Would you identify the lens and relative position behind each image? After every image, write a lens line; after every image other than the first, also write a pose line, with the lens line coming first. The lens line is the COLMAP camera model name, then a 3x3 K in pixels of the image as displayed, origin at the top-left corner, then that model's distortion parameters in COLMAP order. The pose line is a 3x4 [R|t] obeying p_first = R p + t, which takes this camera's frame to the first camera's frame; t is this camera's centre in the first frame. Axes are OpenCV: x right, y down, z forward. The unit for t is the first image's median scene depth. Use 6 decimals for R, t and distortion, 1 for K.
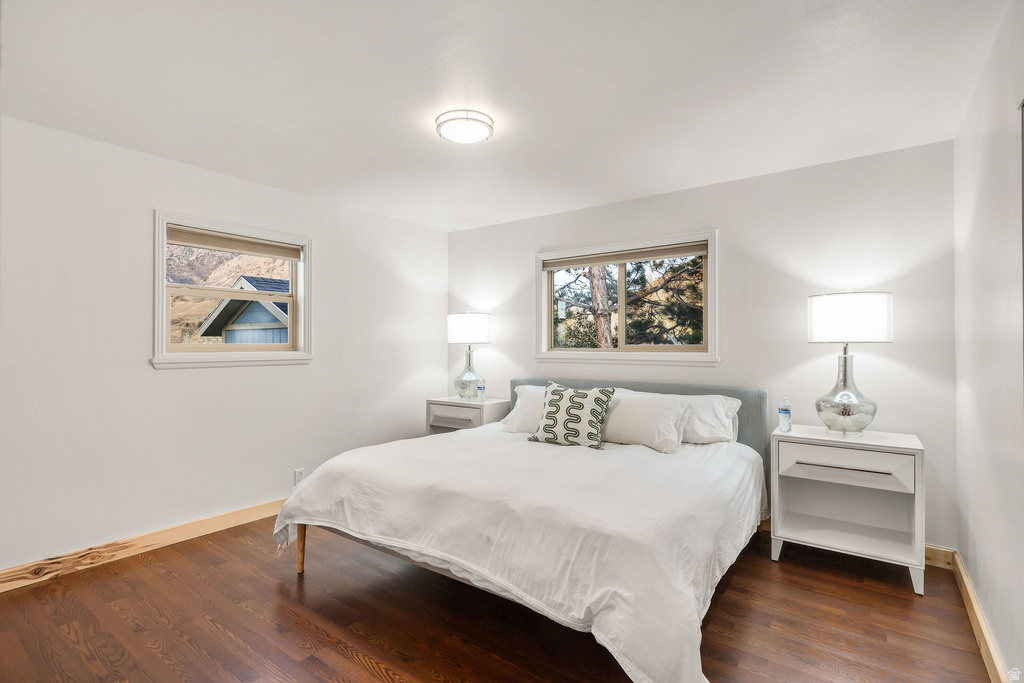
lens RADIAL K [[495.6, 0, 510.0], [0, 495.6, 339.1], [0, 0, 1]] dist [0.000055, -0.001047]
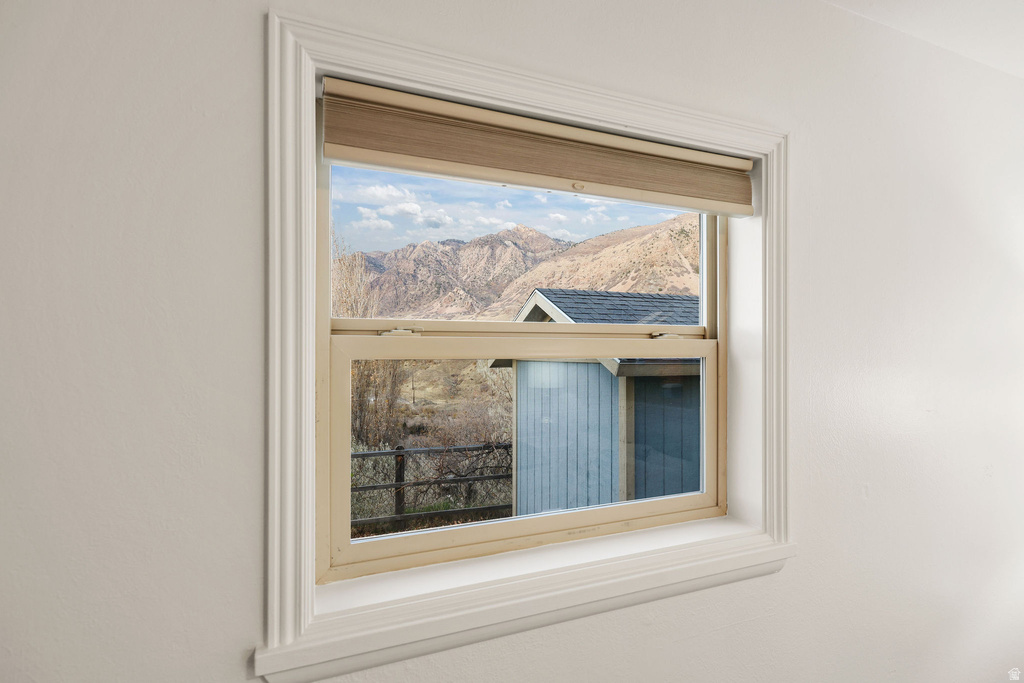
lens RADIAL K [[495.6, 0, 510.0], [0, 495.6, 357.6], [0, 0, 1]] dist [0.000055, -0.001047]
pose [[0.862541, 0.006755, -0.505943, -0.396277], [0.004227, 0.999780, 0.020555, -0.080077], [0.505970, -0.019868, 0.862322, 0.680111]]
